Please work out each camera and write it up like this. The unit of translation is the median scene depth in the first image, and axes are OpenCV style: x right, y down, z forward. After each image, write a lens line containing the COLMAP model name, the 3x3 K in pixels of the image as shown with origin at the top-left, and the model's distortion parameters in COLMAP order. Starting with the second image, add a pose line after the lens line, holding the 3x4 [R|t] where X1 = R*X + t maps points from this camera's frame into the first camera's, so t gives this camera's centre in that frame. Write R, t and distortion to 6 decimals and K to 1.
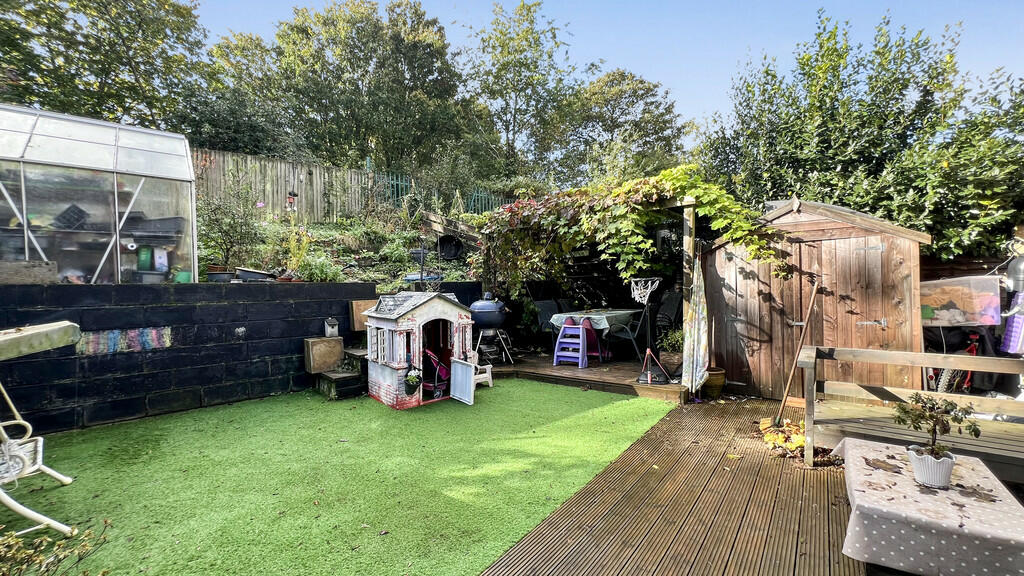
lens RADIAL K [[409.6, 0, 512.4], [0, 409.6, 285.9], [0, 0, 1]] dist [-0.000408, 0.000386]
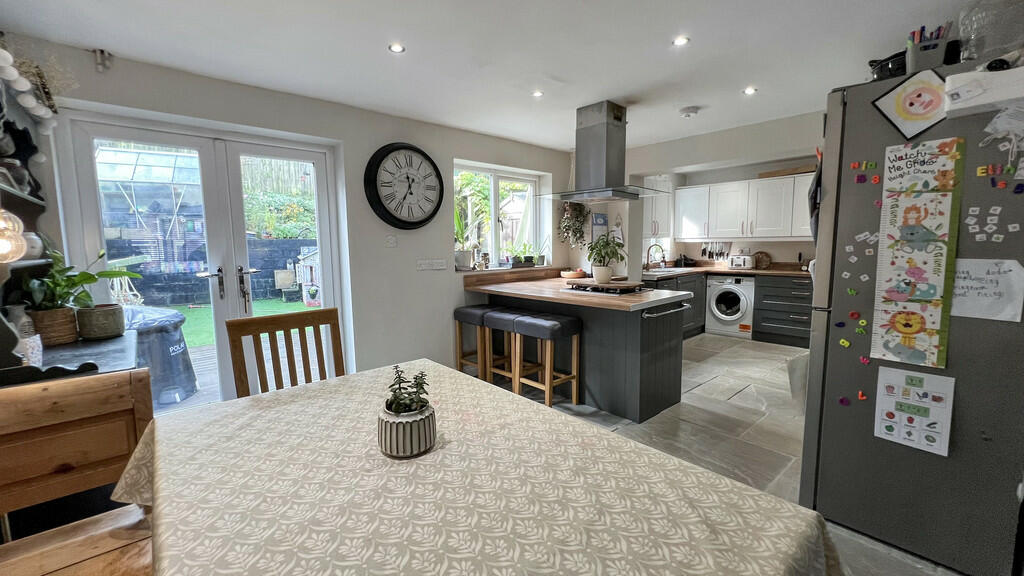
lens RADIAL K [[411.3, 0, 512.2], [0, 411.3, 286.0], [0, 0, 1]] dist [0.002090, -0.000057]
pose [[0.983615, 0.029874, -0.177791, 1.033715], [-0.009568, 0.993436, 0.113988, -0.022566], [0.180029, -0.110419, 0.977444, -0.720908]]
